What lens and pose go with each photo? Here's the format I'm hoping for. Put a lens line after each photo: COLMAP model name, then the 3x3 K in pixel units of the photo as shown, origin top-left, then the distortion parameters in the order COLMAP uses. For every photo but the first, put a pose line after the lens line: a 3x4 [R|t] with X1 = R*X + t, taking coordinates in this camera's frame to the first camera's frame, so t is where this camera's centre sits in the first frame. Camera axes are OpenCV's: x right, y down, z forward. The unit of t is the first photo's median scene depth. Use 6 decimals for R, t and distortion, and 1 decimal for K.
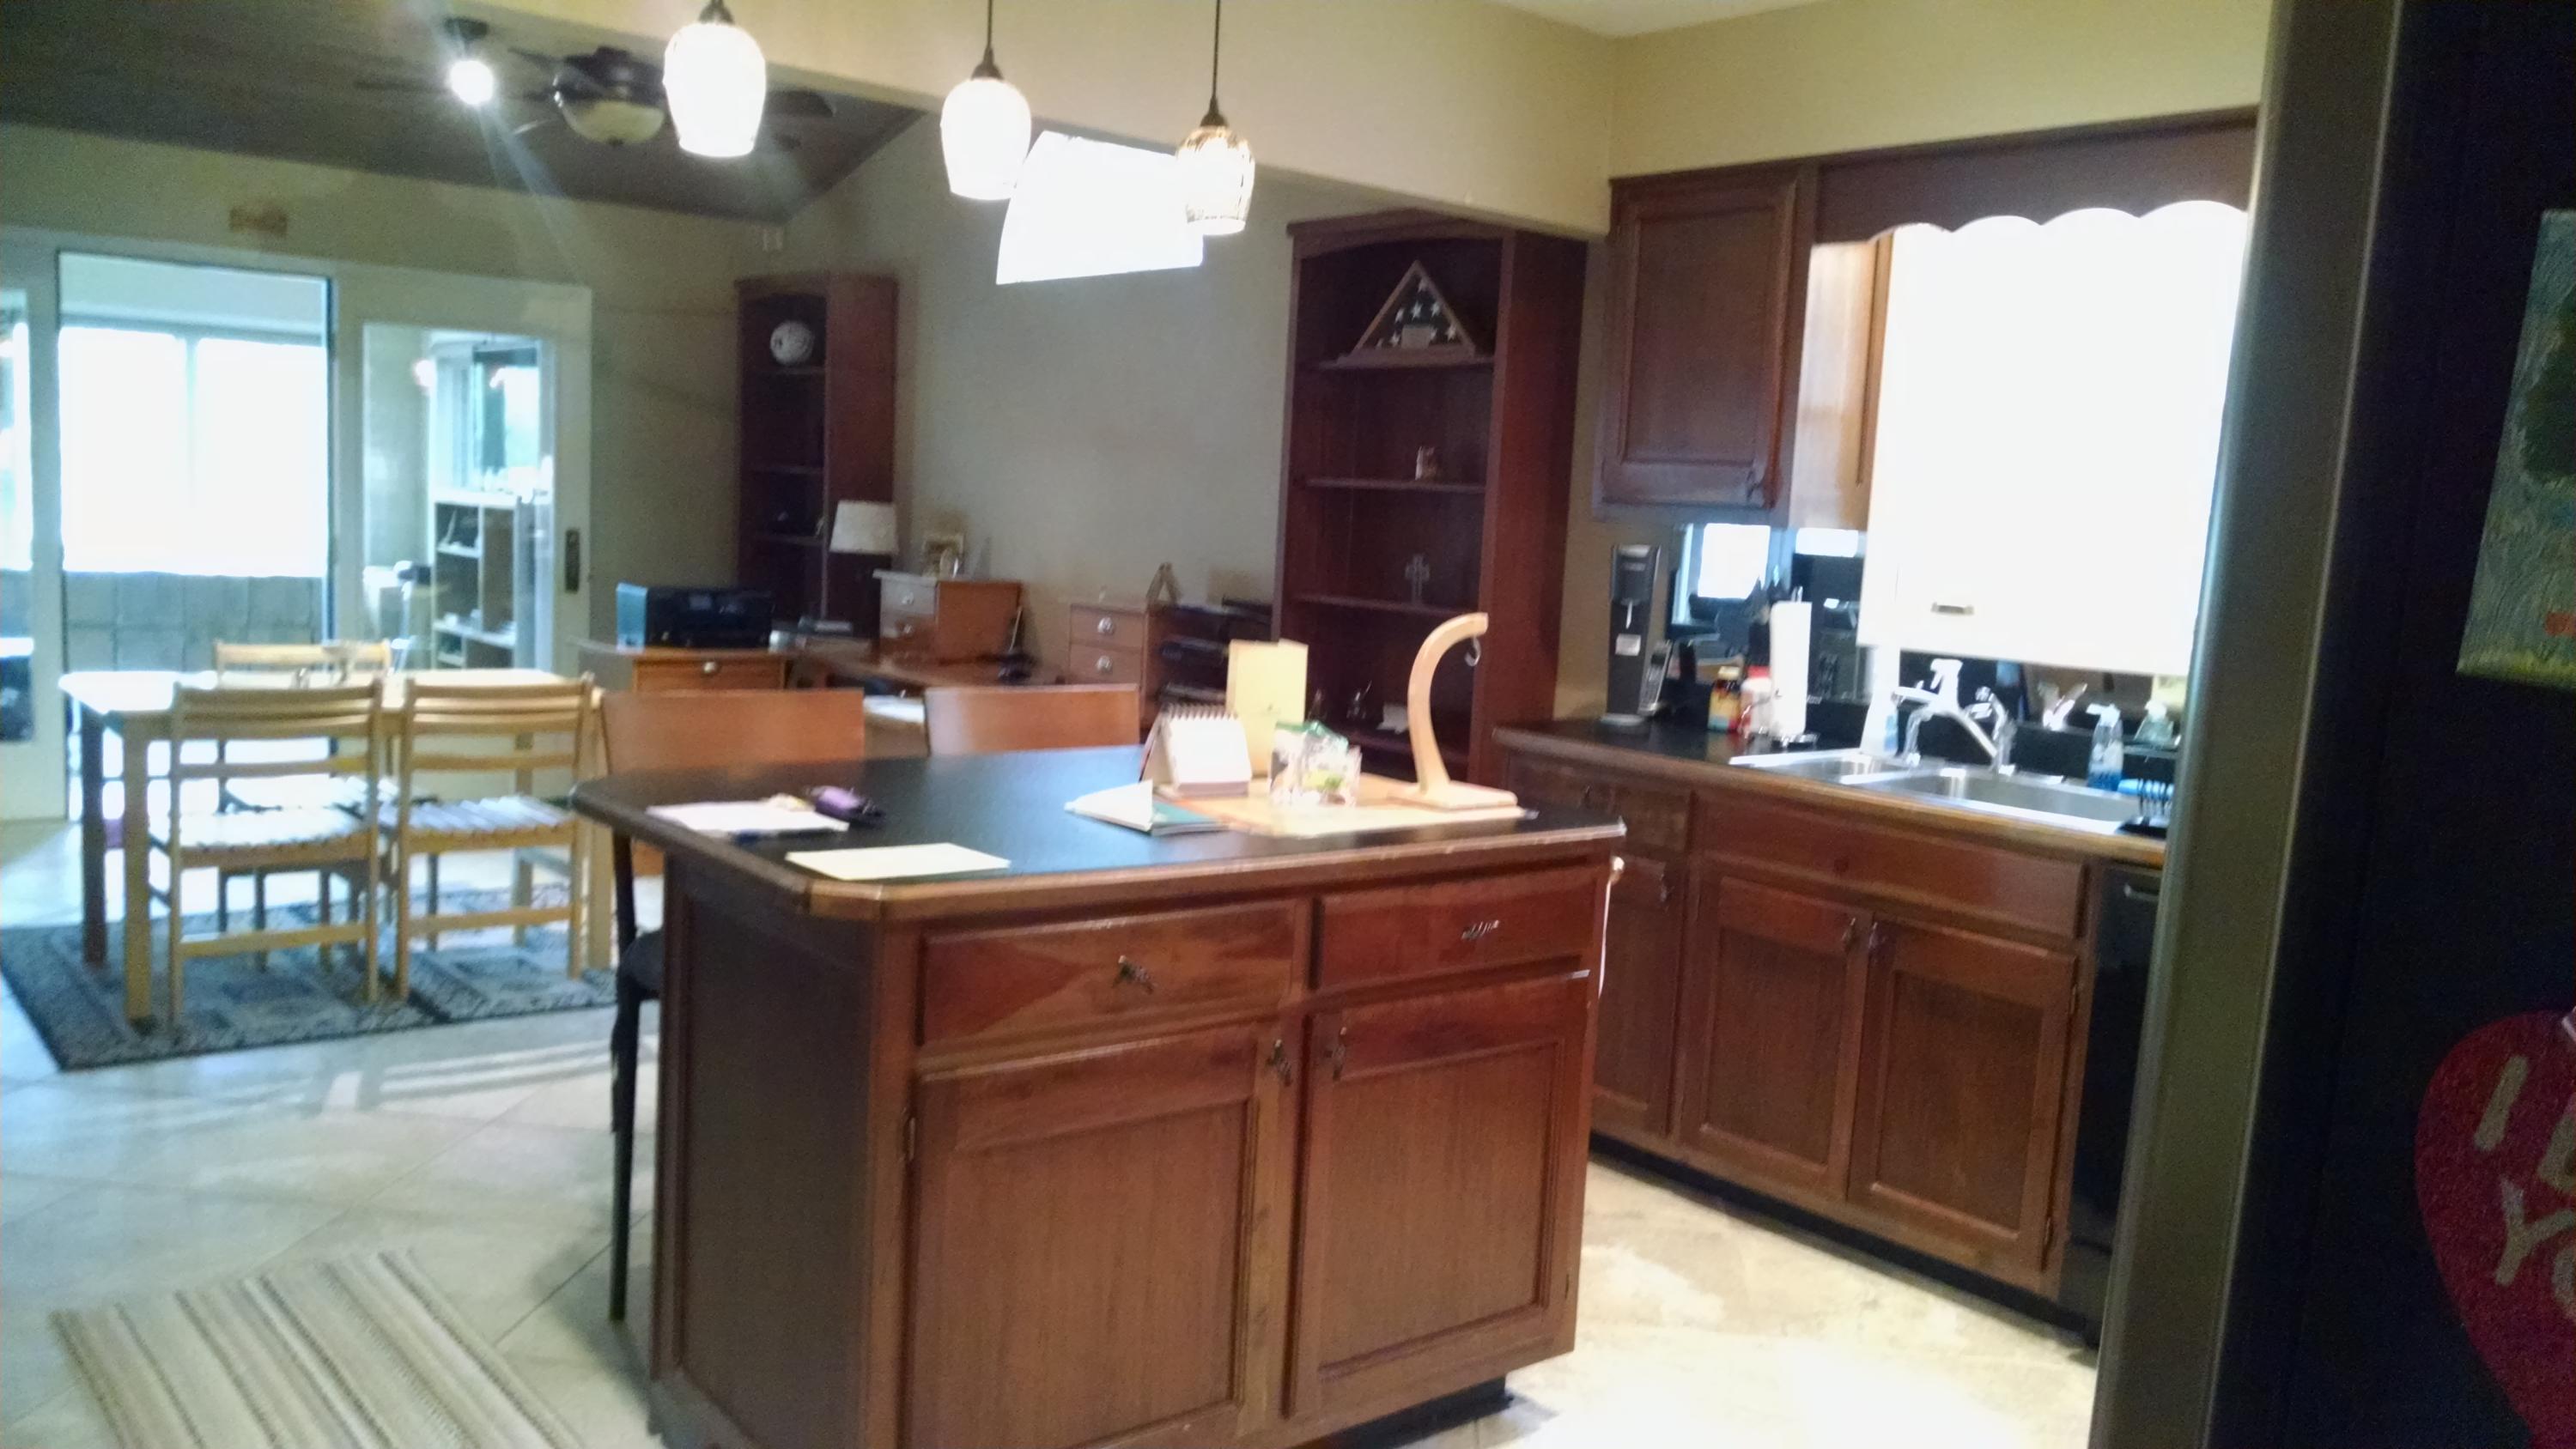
lens RADIAL K [[1932.5, 0, 1298.3], [0, 1932.5, 727.5], [0, 0, 1]] dist [0.048860, -0.094630]
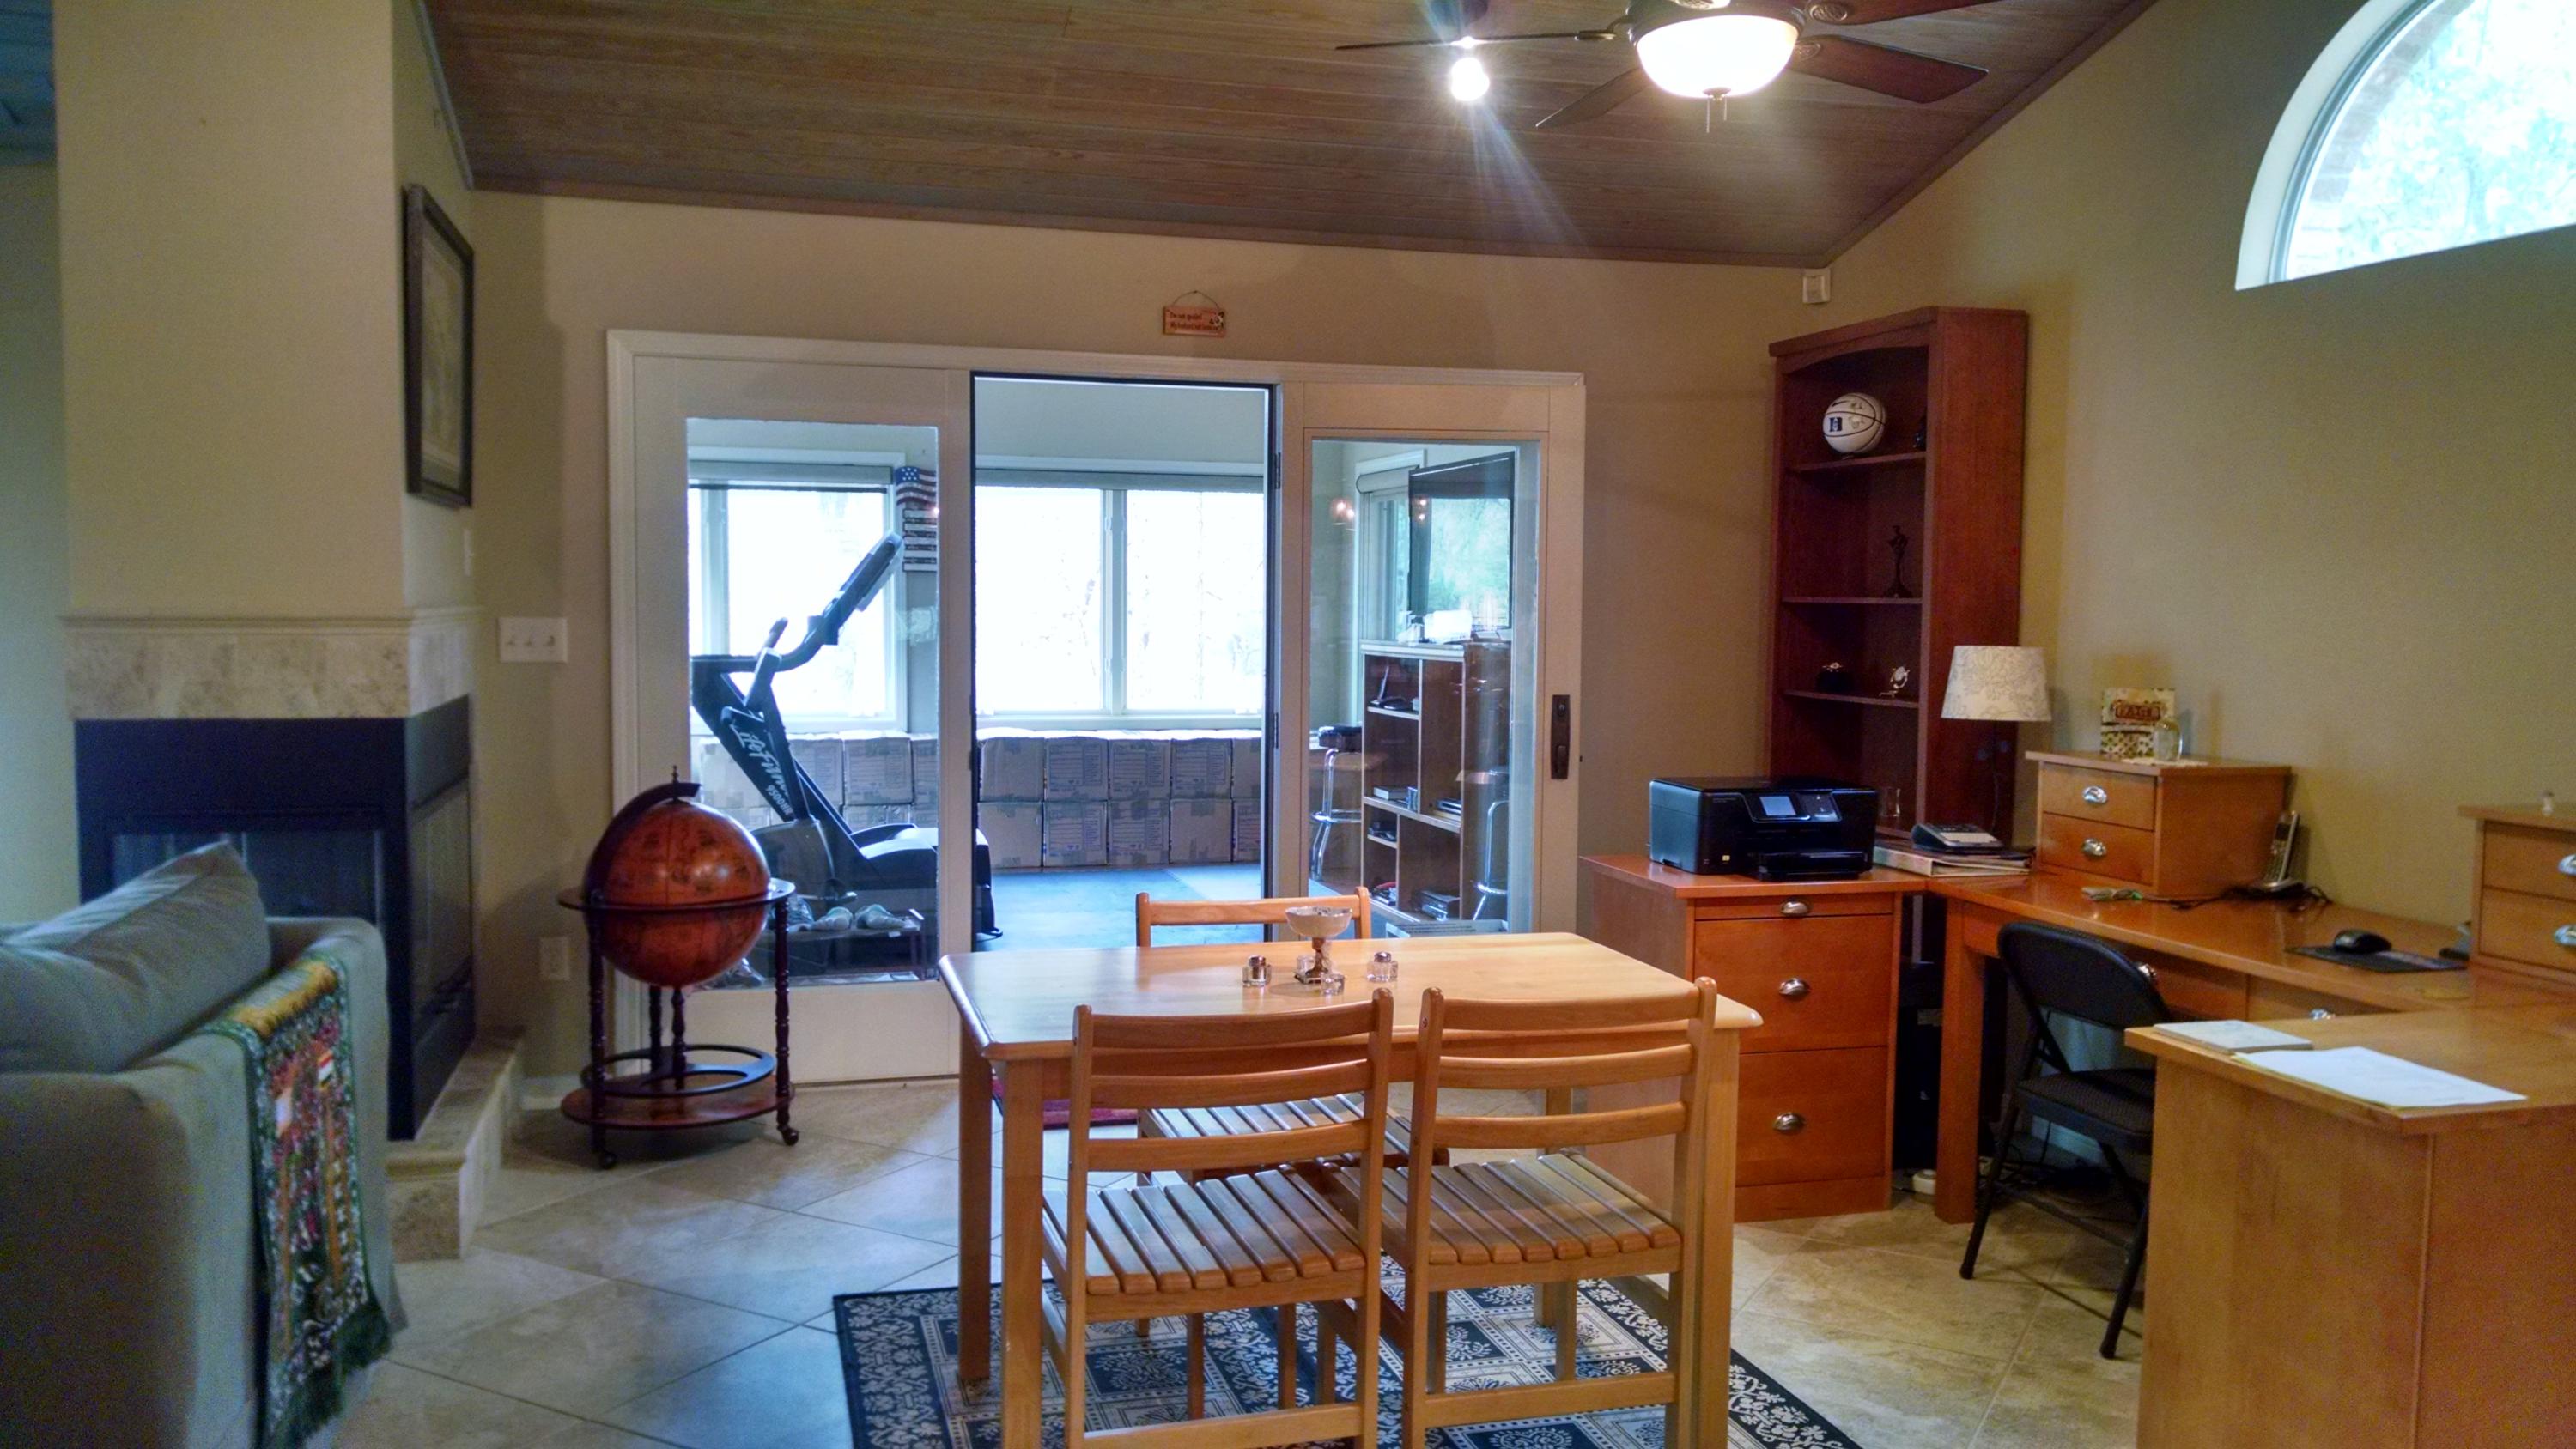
lens RADIAL K [[1986.4, 0, 1285.8], [0, 1986.4, 753.5], [0, 0, 1]] dist [0.048711, -0.187613]
pose [[0.907753, -0.011707, -0.419341, -0.152523], [-0.009948, 0.998729, -0.049418, -0.041500], [0.419386, 0.049031, 0.906483, 0.271515]]
